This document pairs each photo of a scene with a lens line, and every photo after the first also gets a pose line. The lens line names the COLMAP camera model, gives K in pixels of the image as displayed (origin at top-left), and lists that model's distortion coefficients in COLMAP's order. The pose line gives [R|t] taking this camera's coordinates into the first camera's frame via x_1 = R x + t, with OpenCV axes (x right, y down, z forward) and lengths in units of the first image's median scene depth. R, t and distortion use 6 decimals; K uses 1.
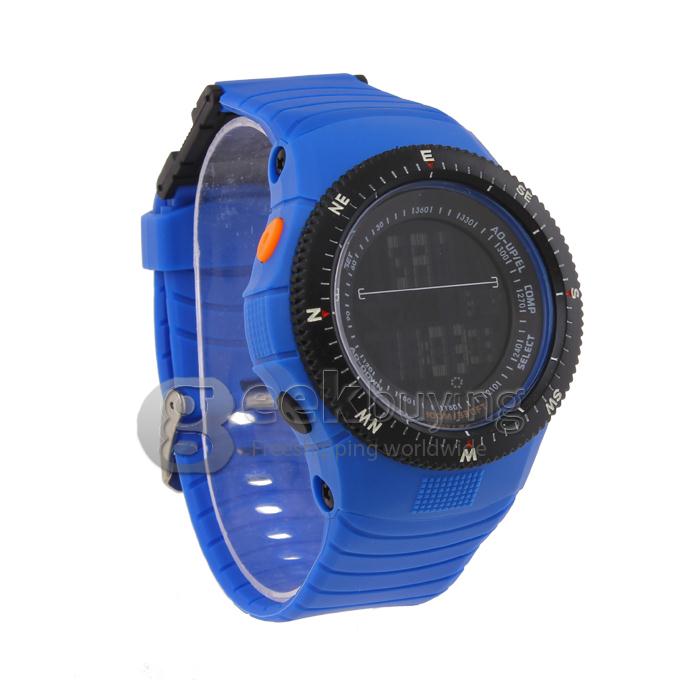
lens RADIAL K [[2678.9, 0, 340.0], [0, 2678.9, 340.0], [0, 0, 1]] dist [-0.057463, -0.676090]
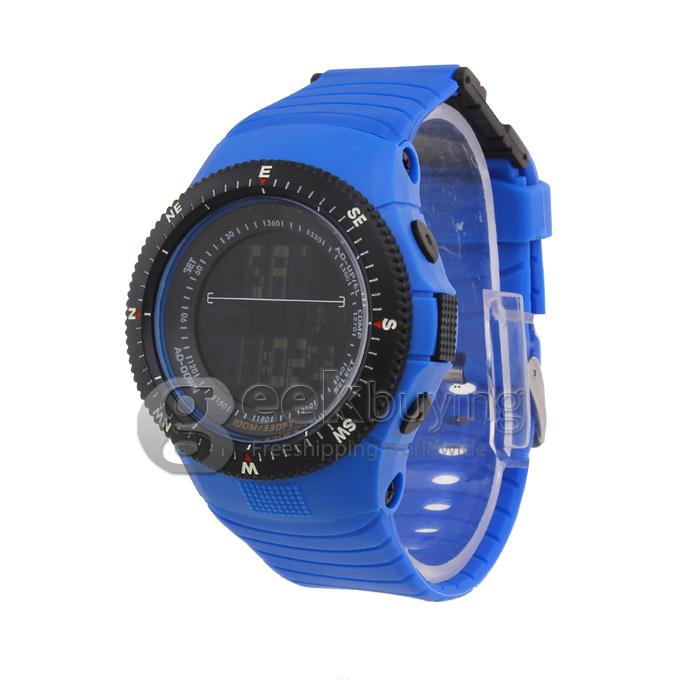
lens RADIAL K [[2678.9, 0, 340.0], [0, 2678.9, 340.0], [0, 0, 1]] dist [-0.057463, -0.676090]
pose [[0.557083, 0.150457, -0.816714, 0.882533], [-0.059117, 0.988141, 0.141714, -0.150355], [0.828350, -0.030664, 0.559371, 0.448297]]
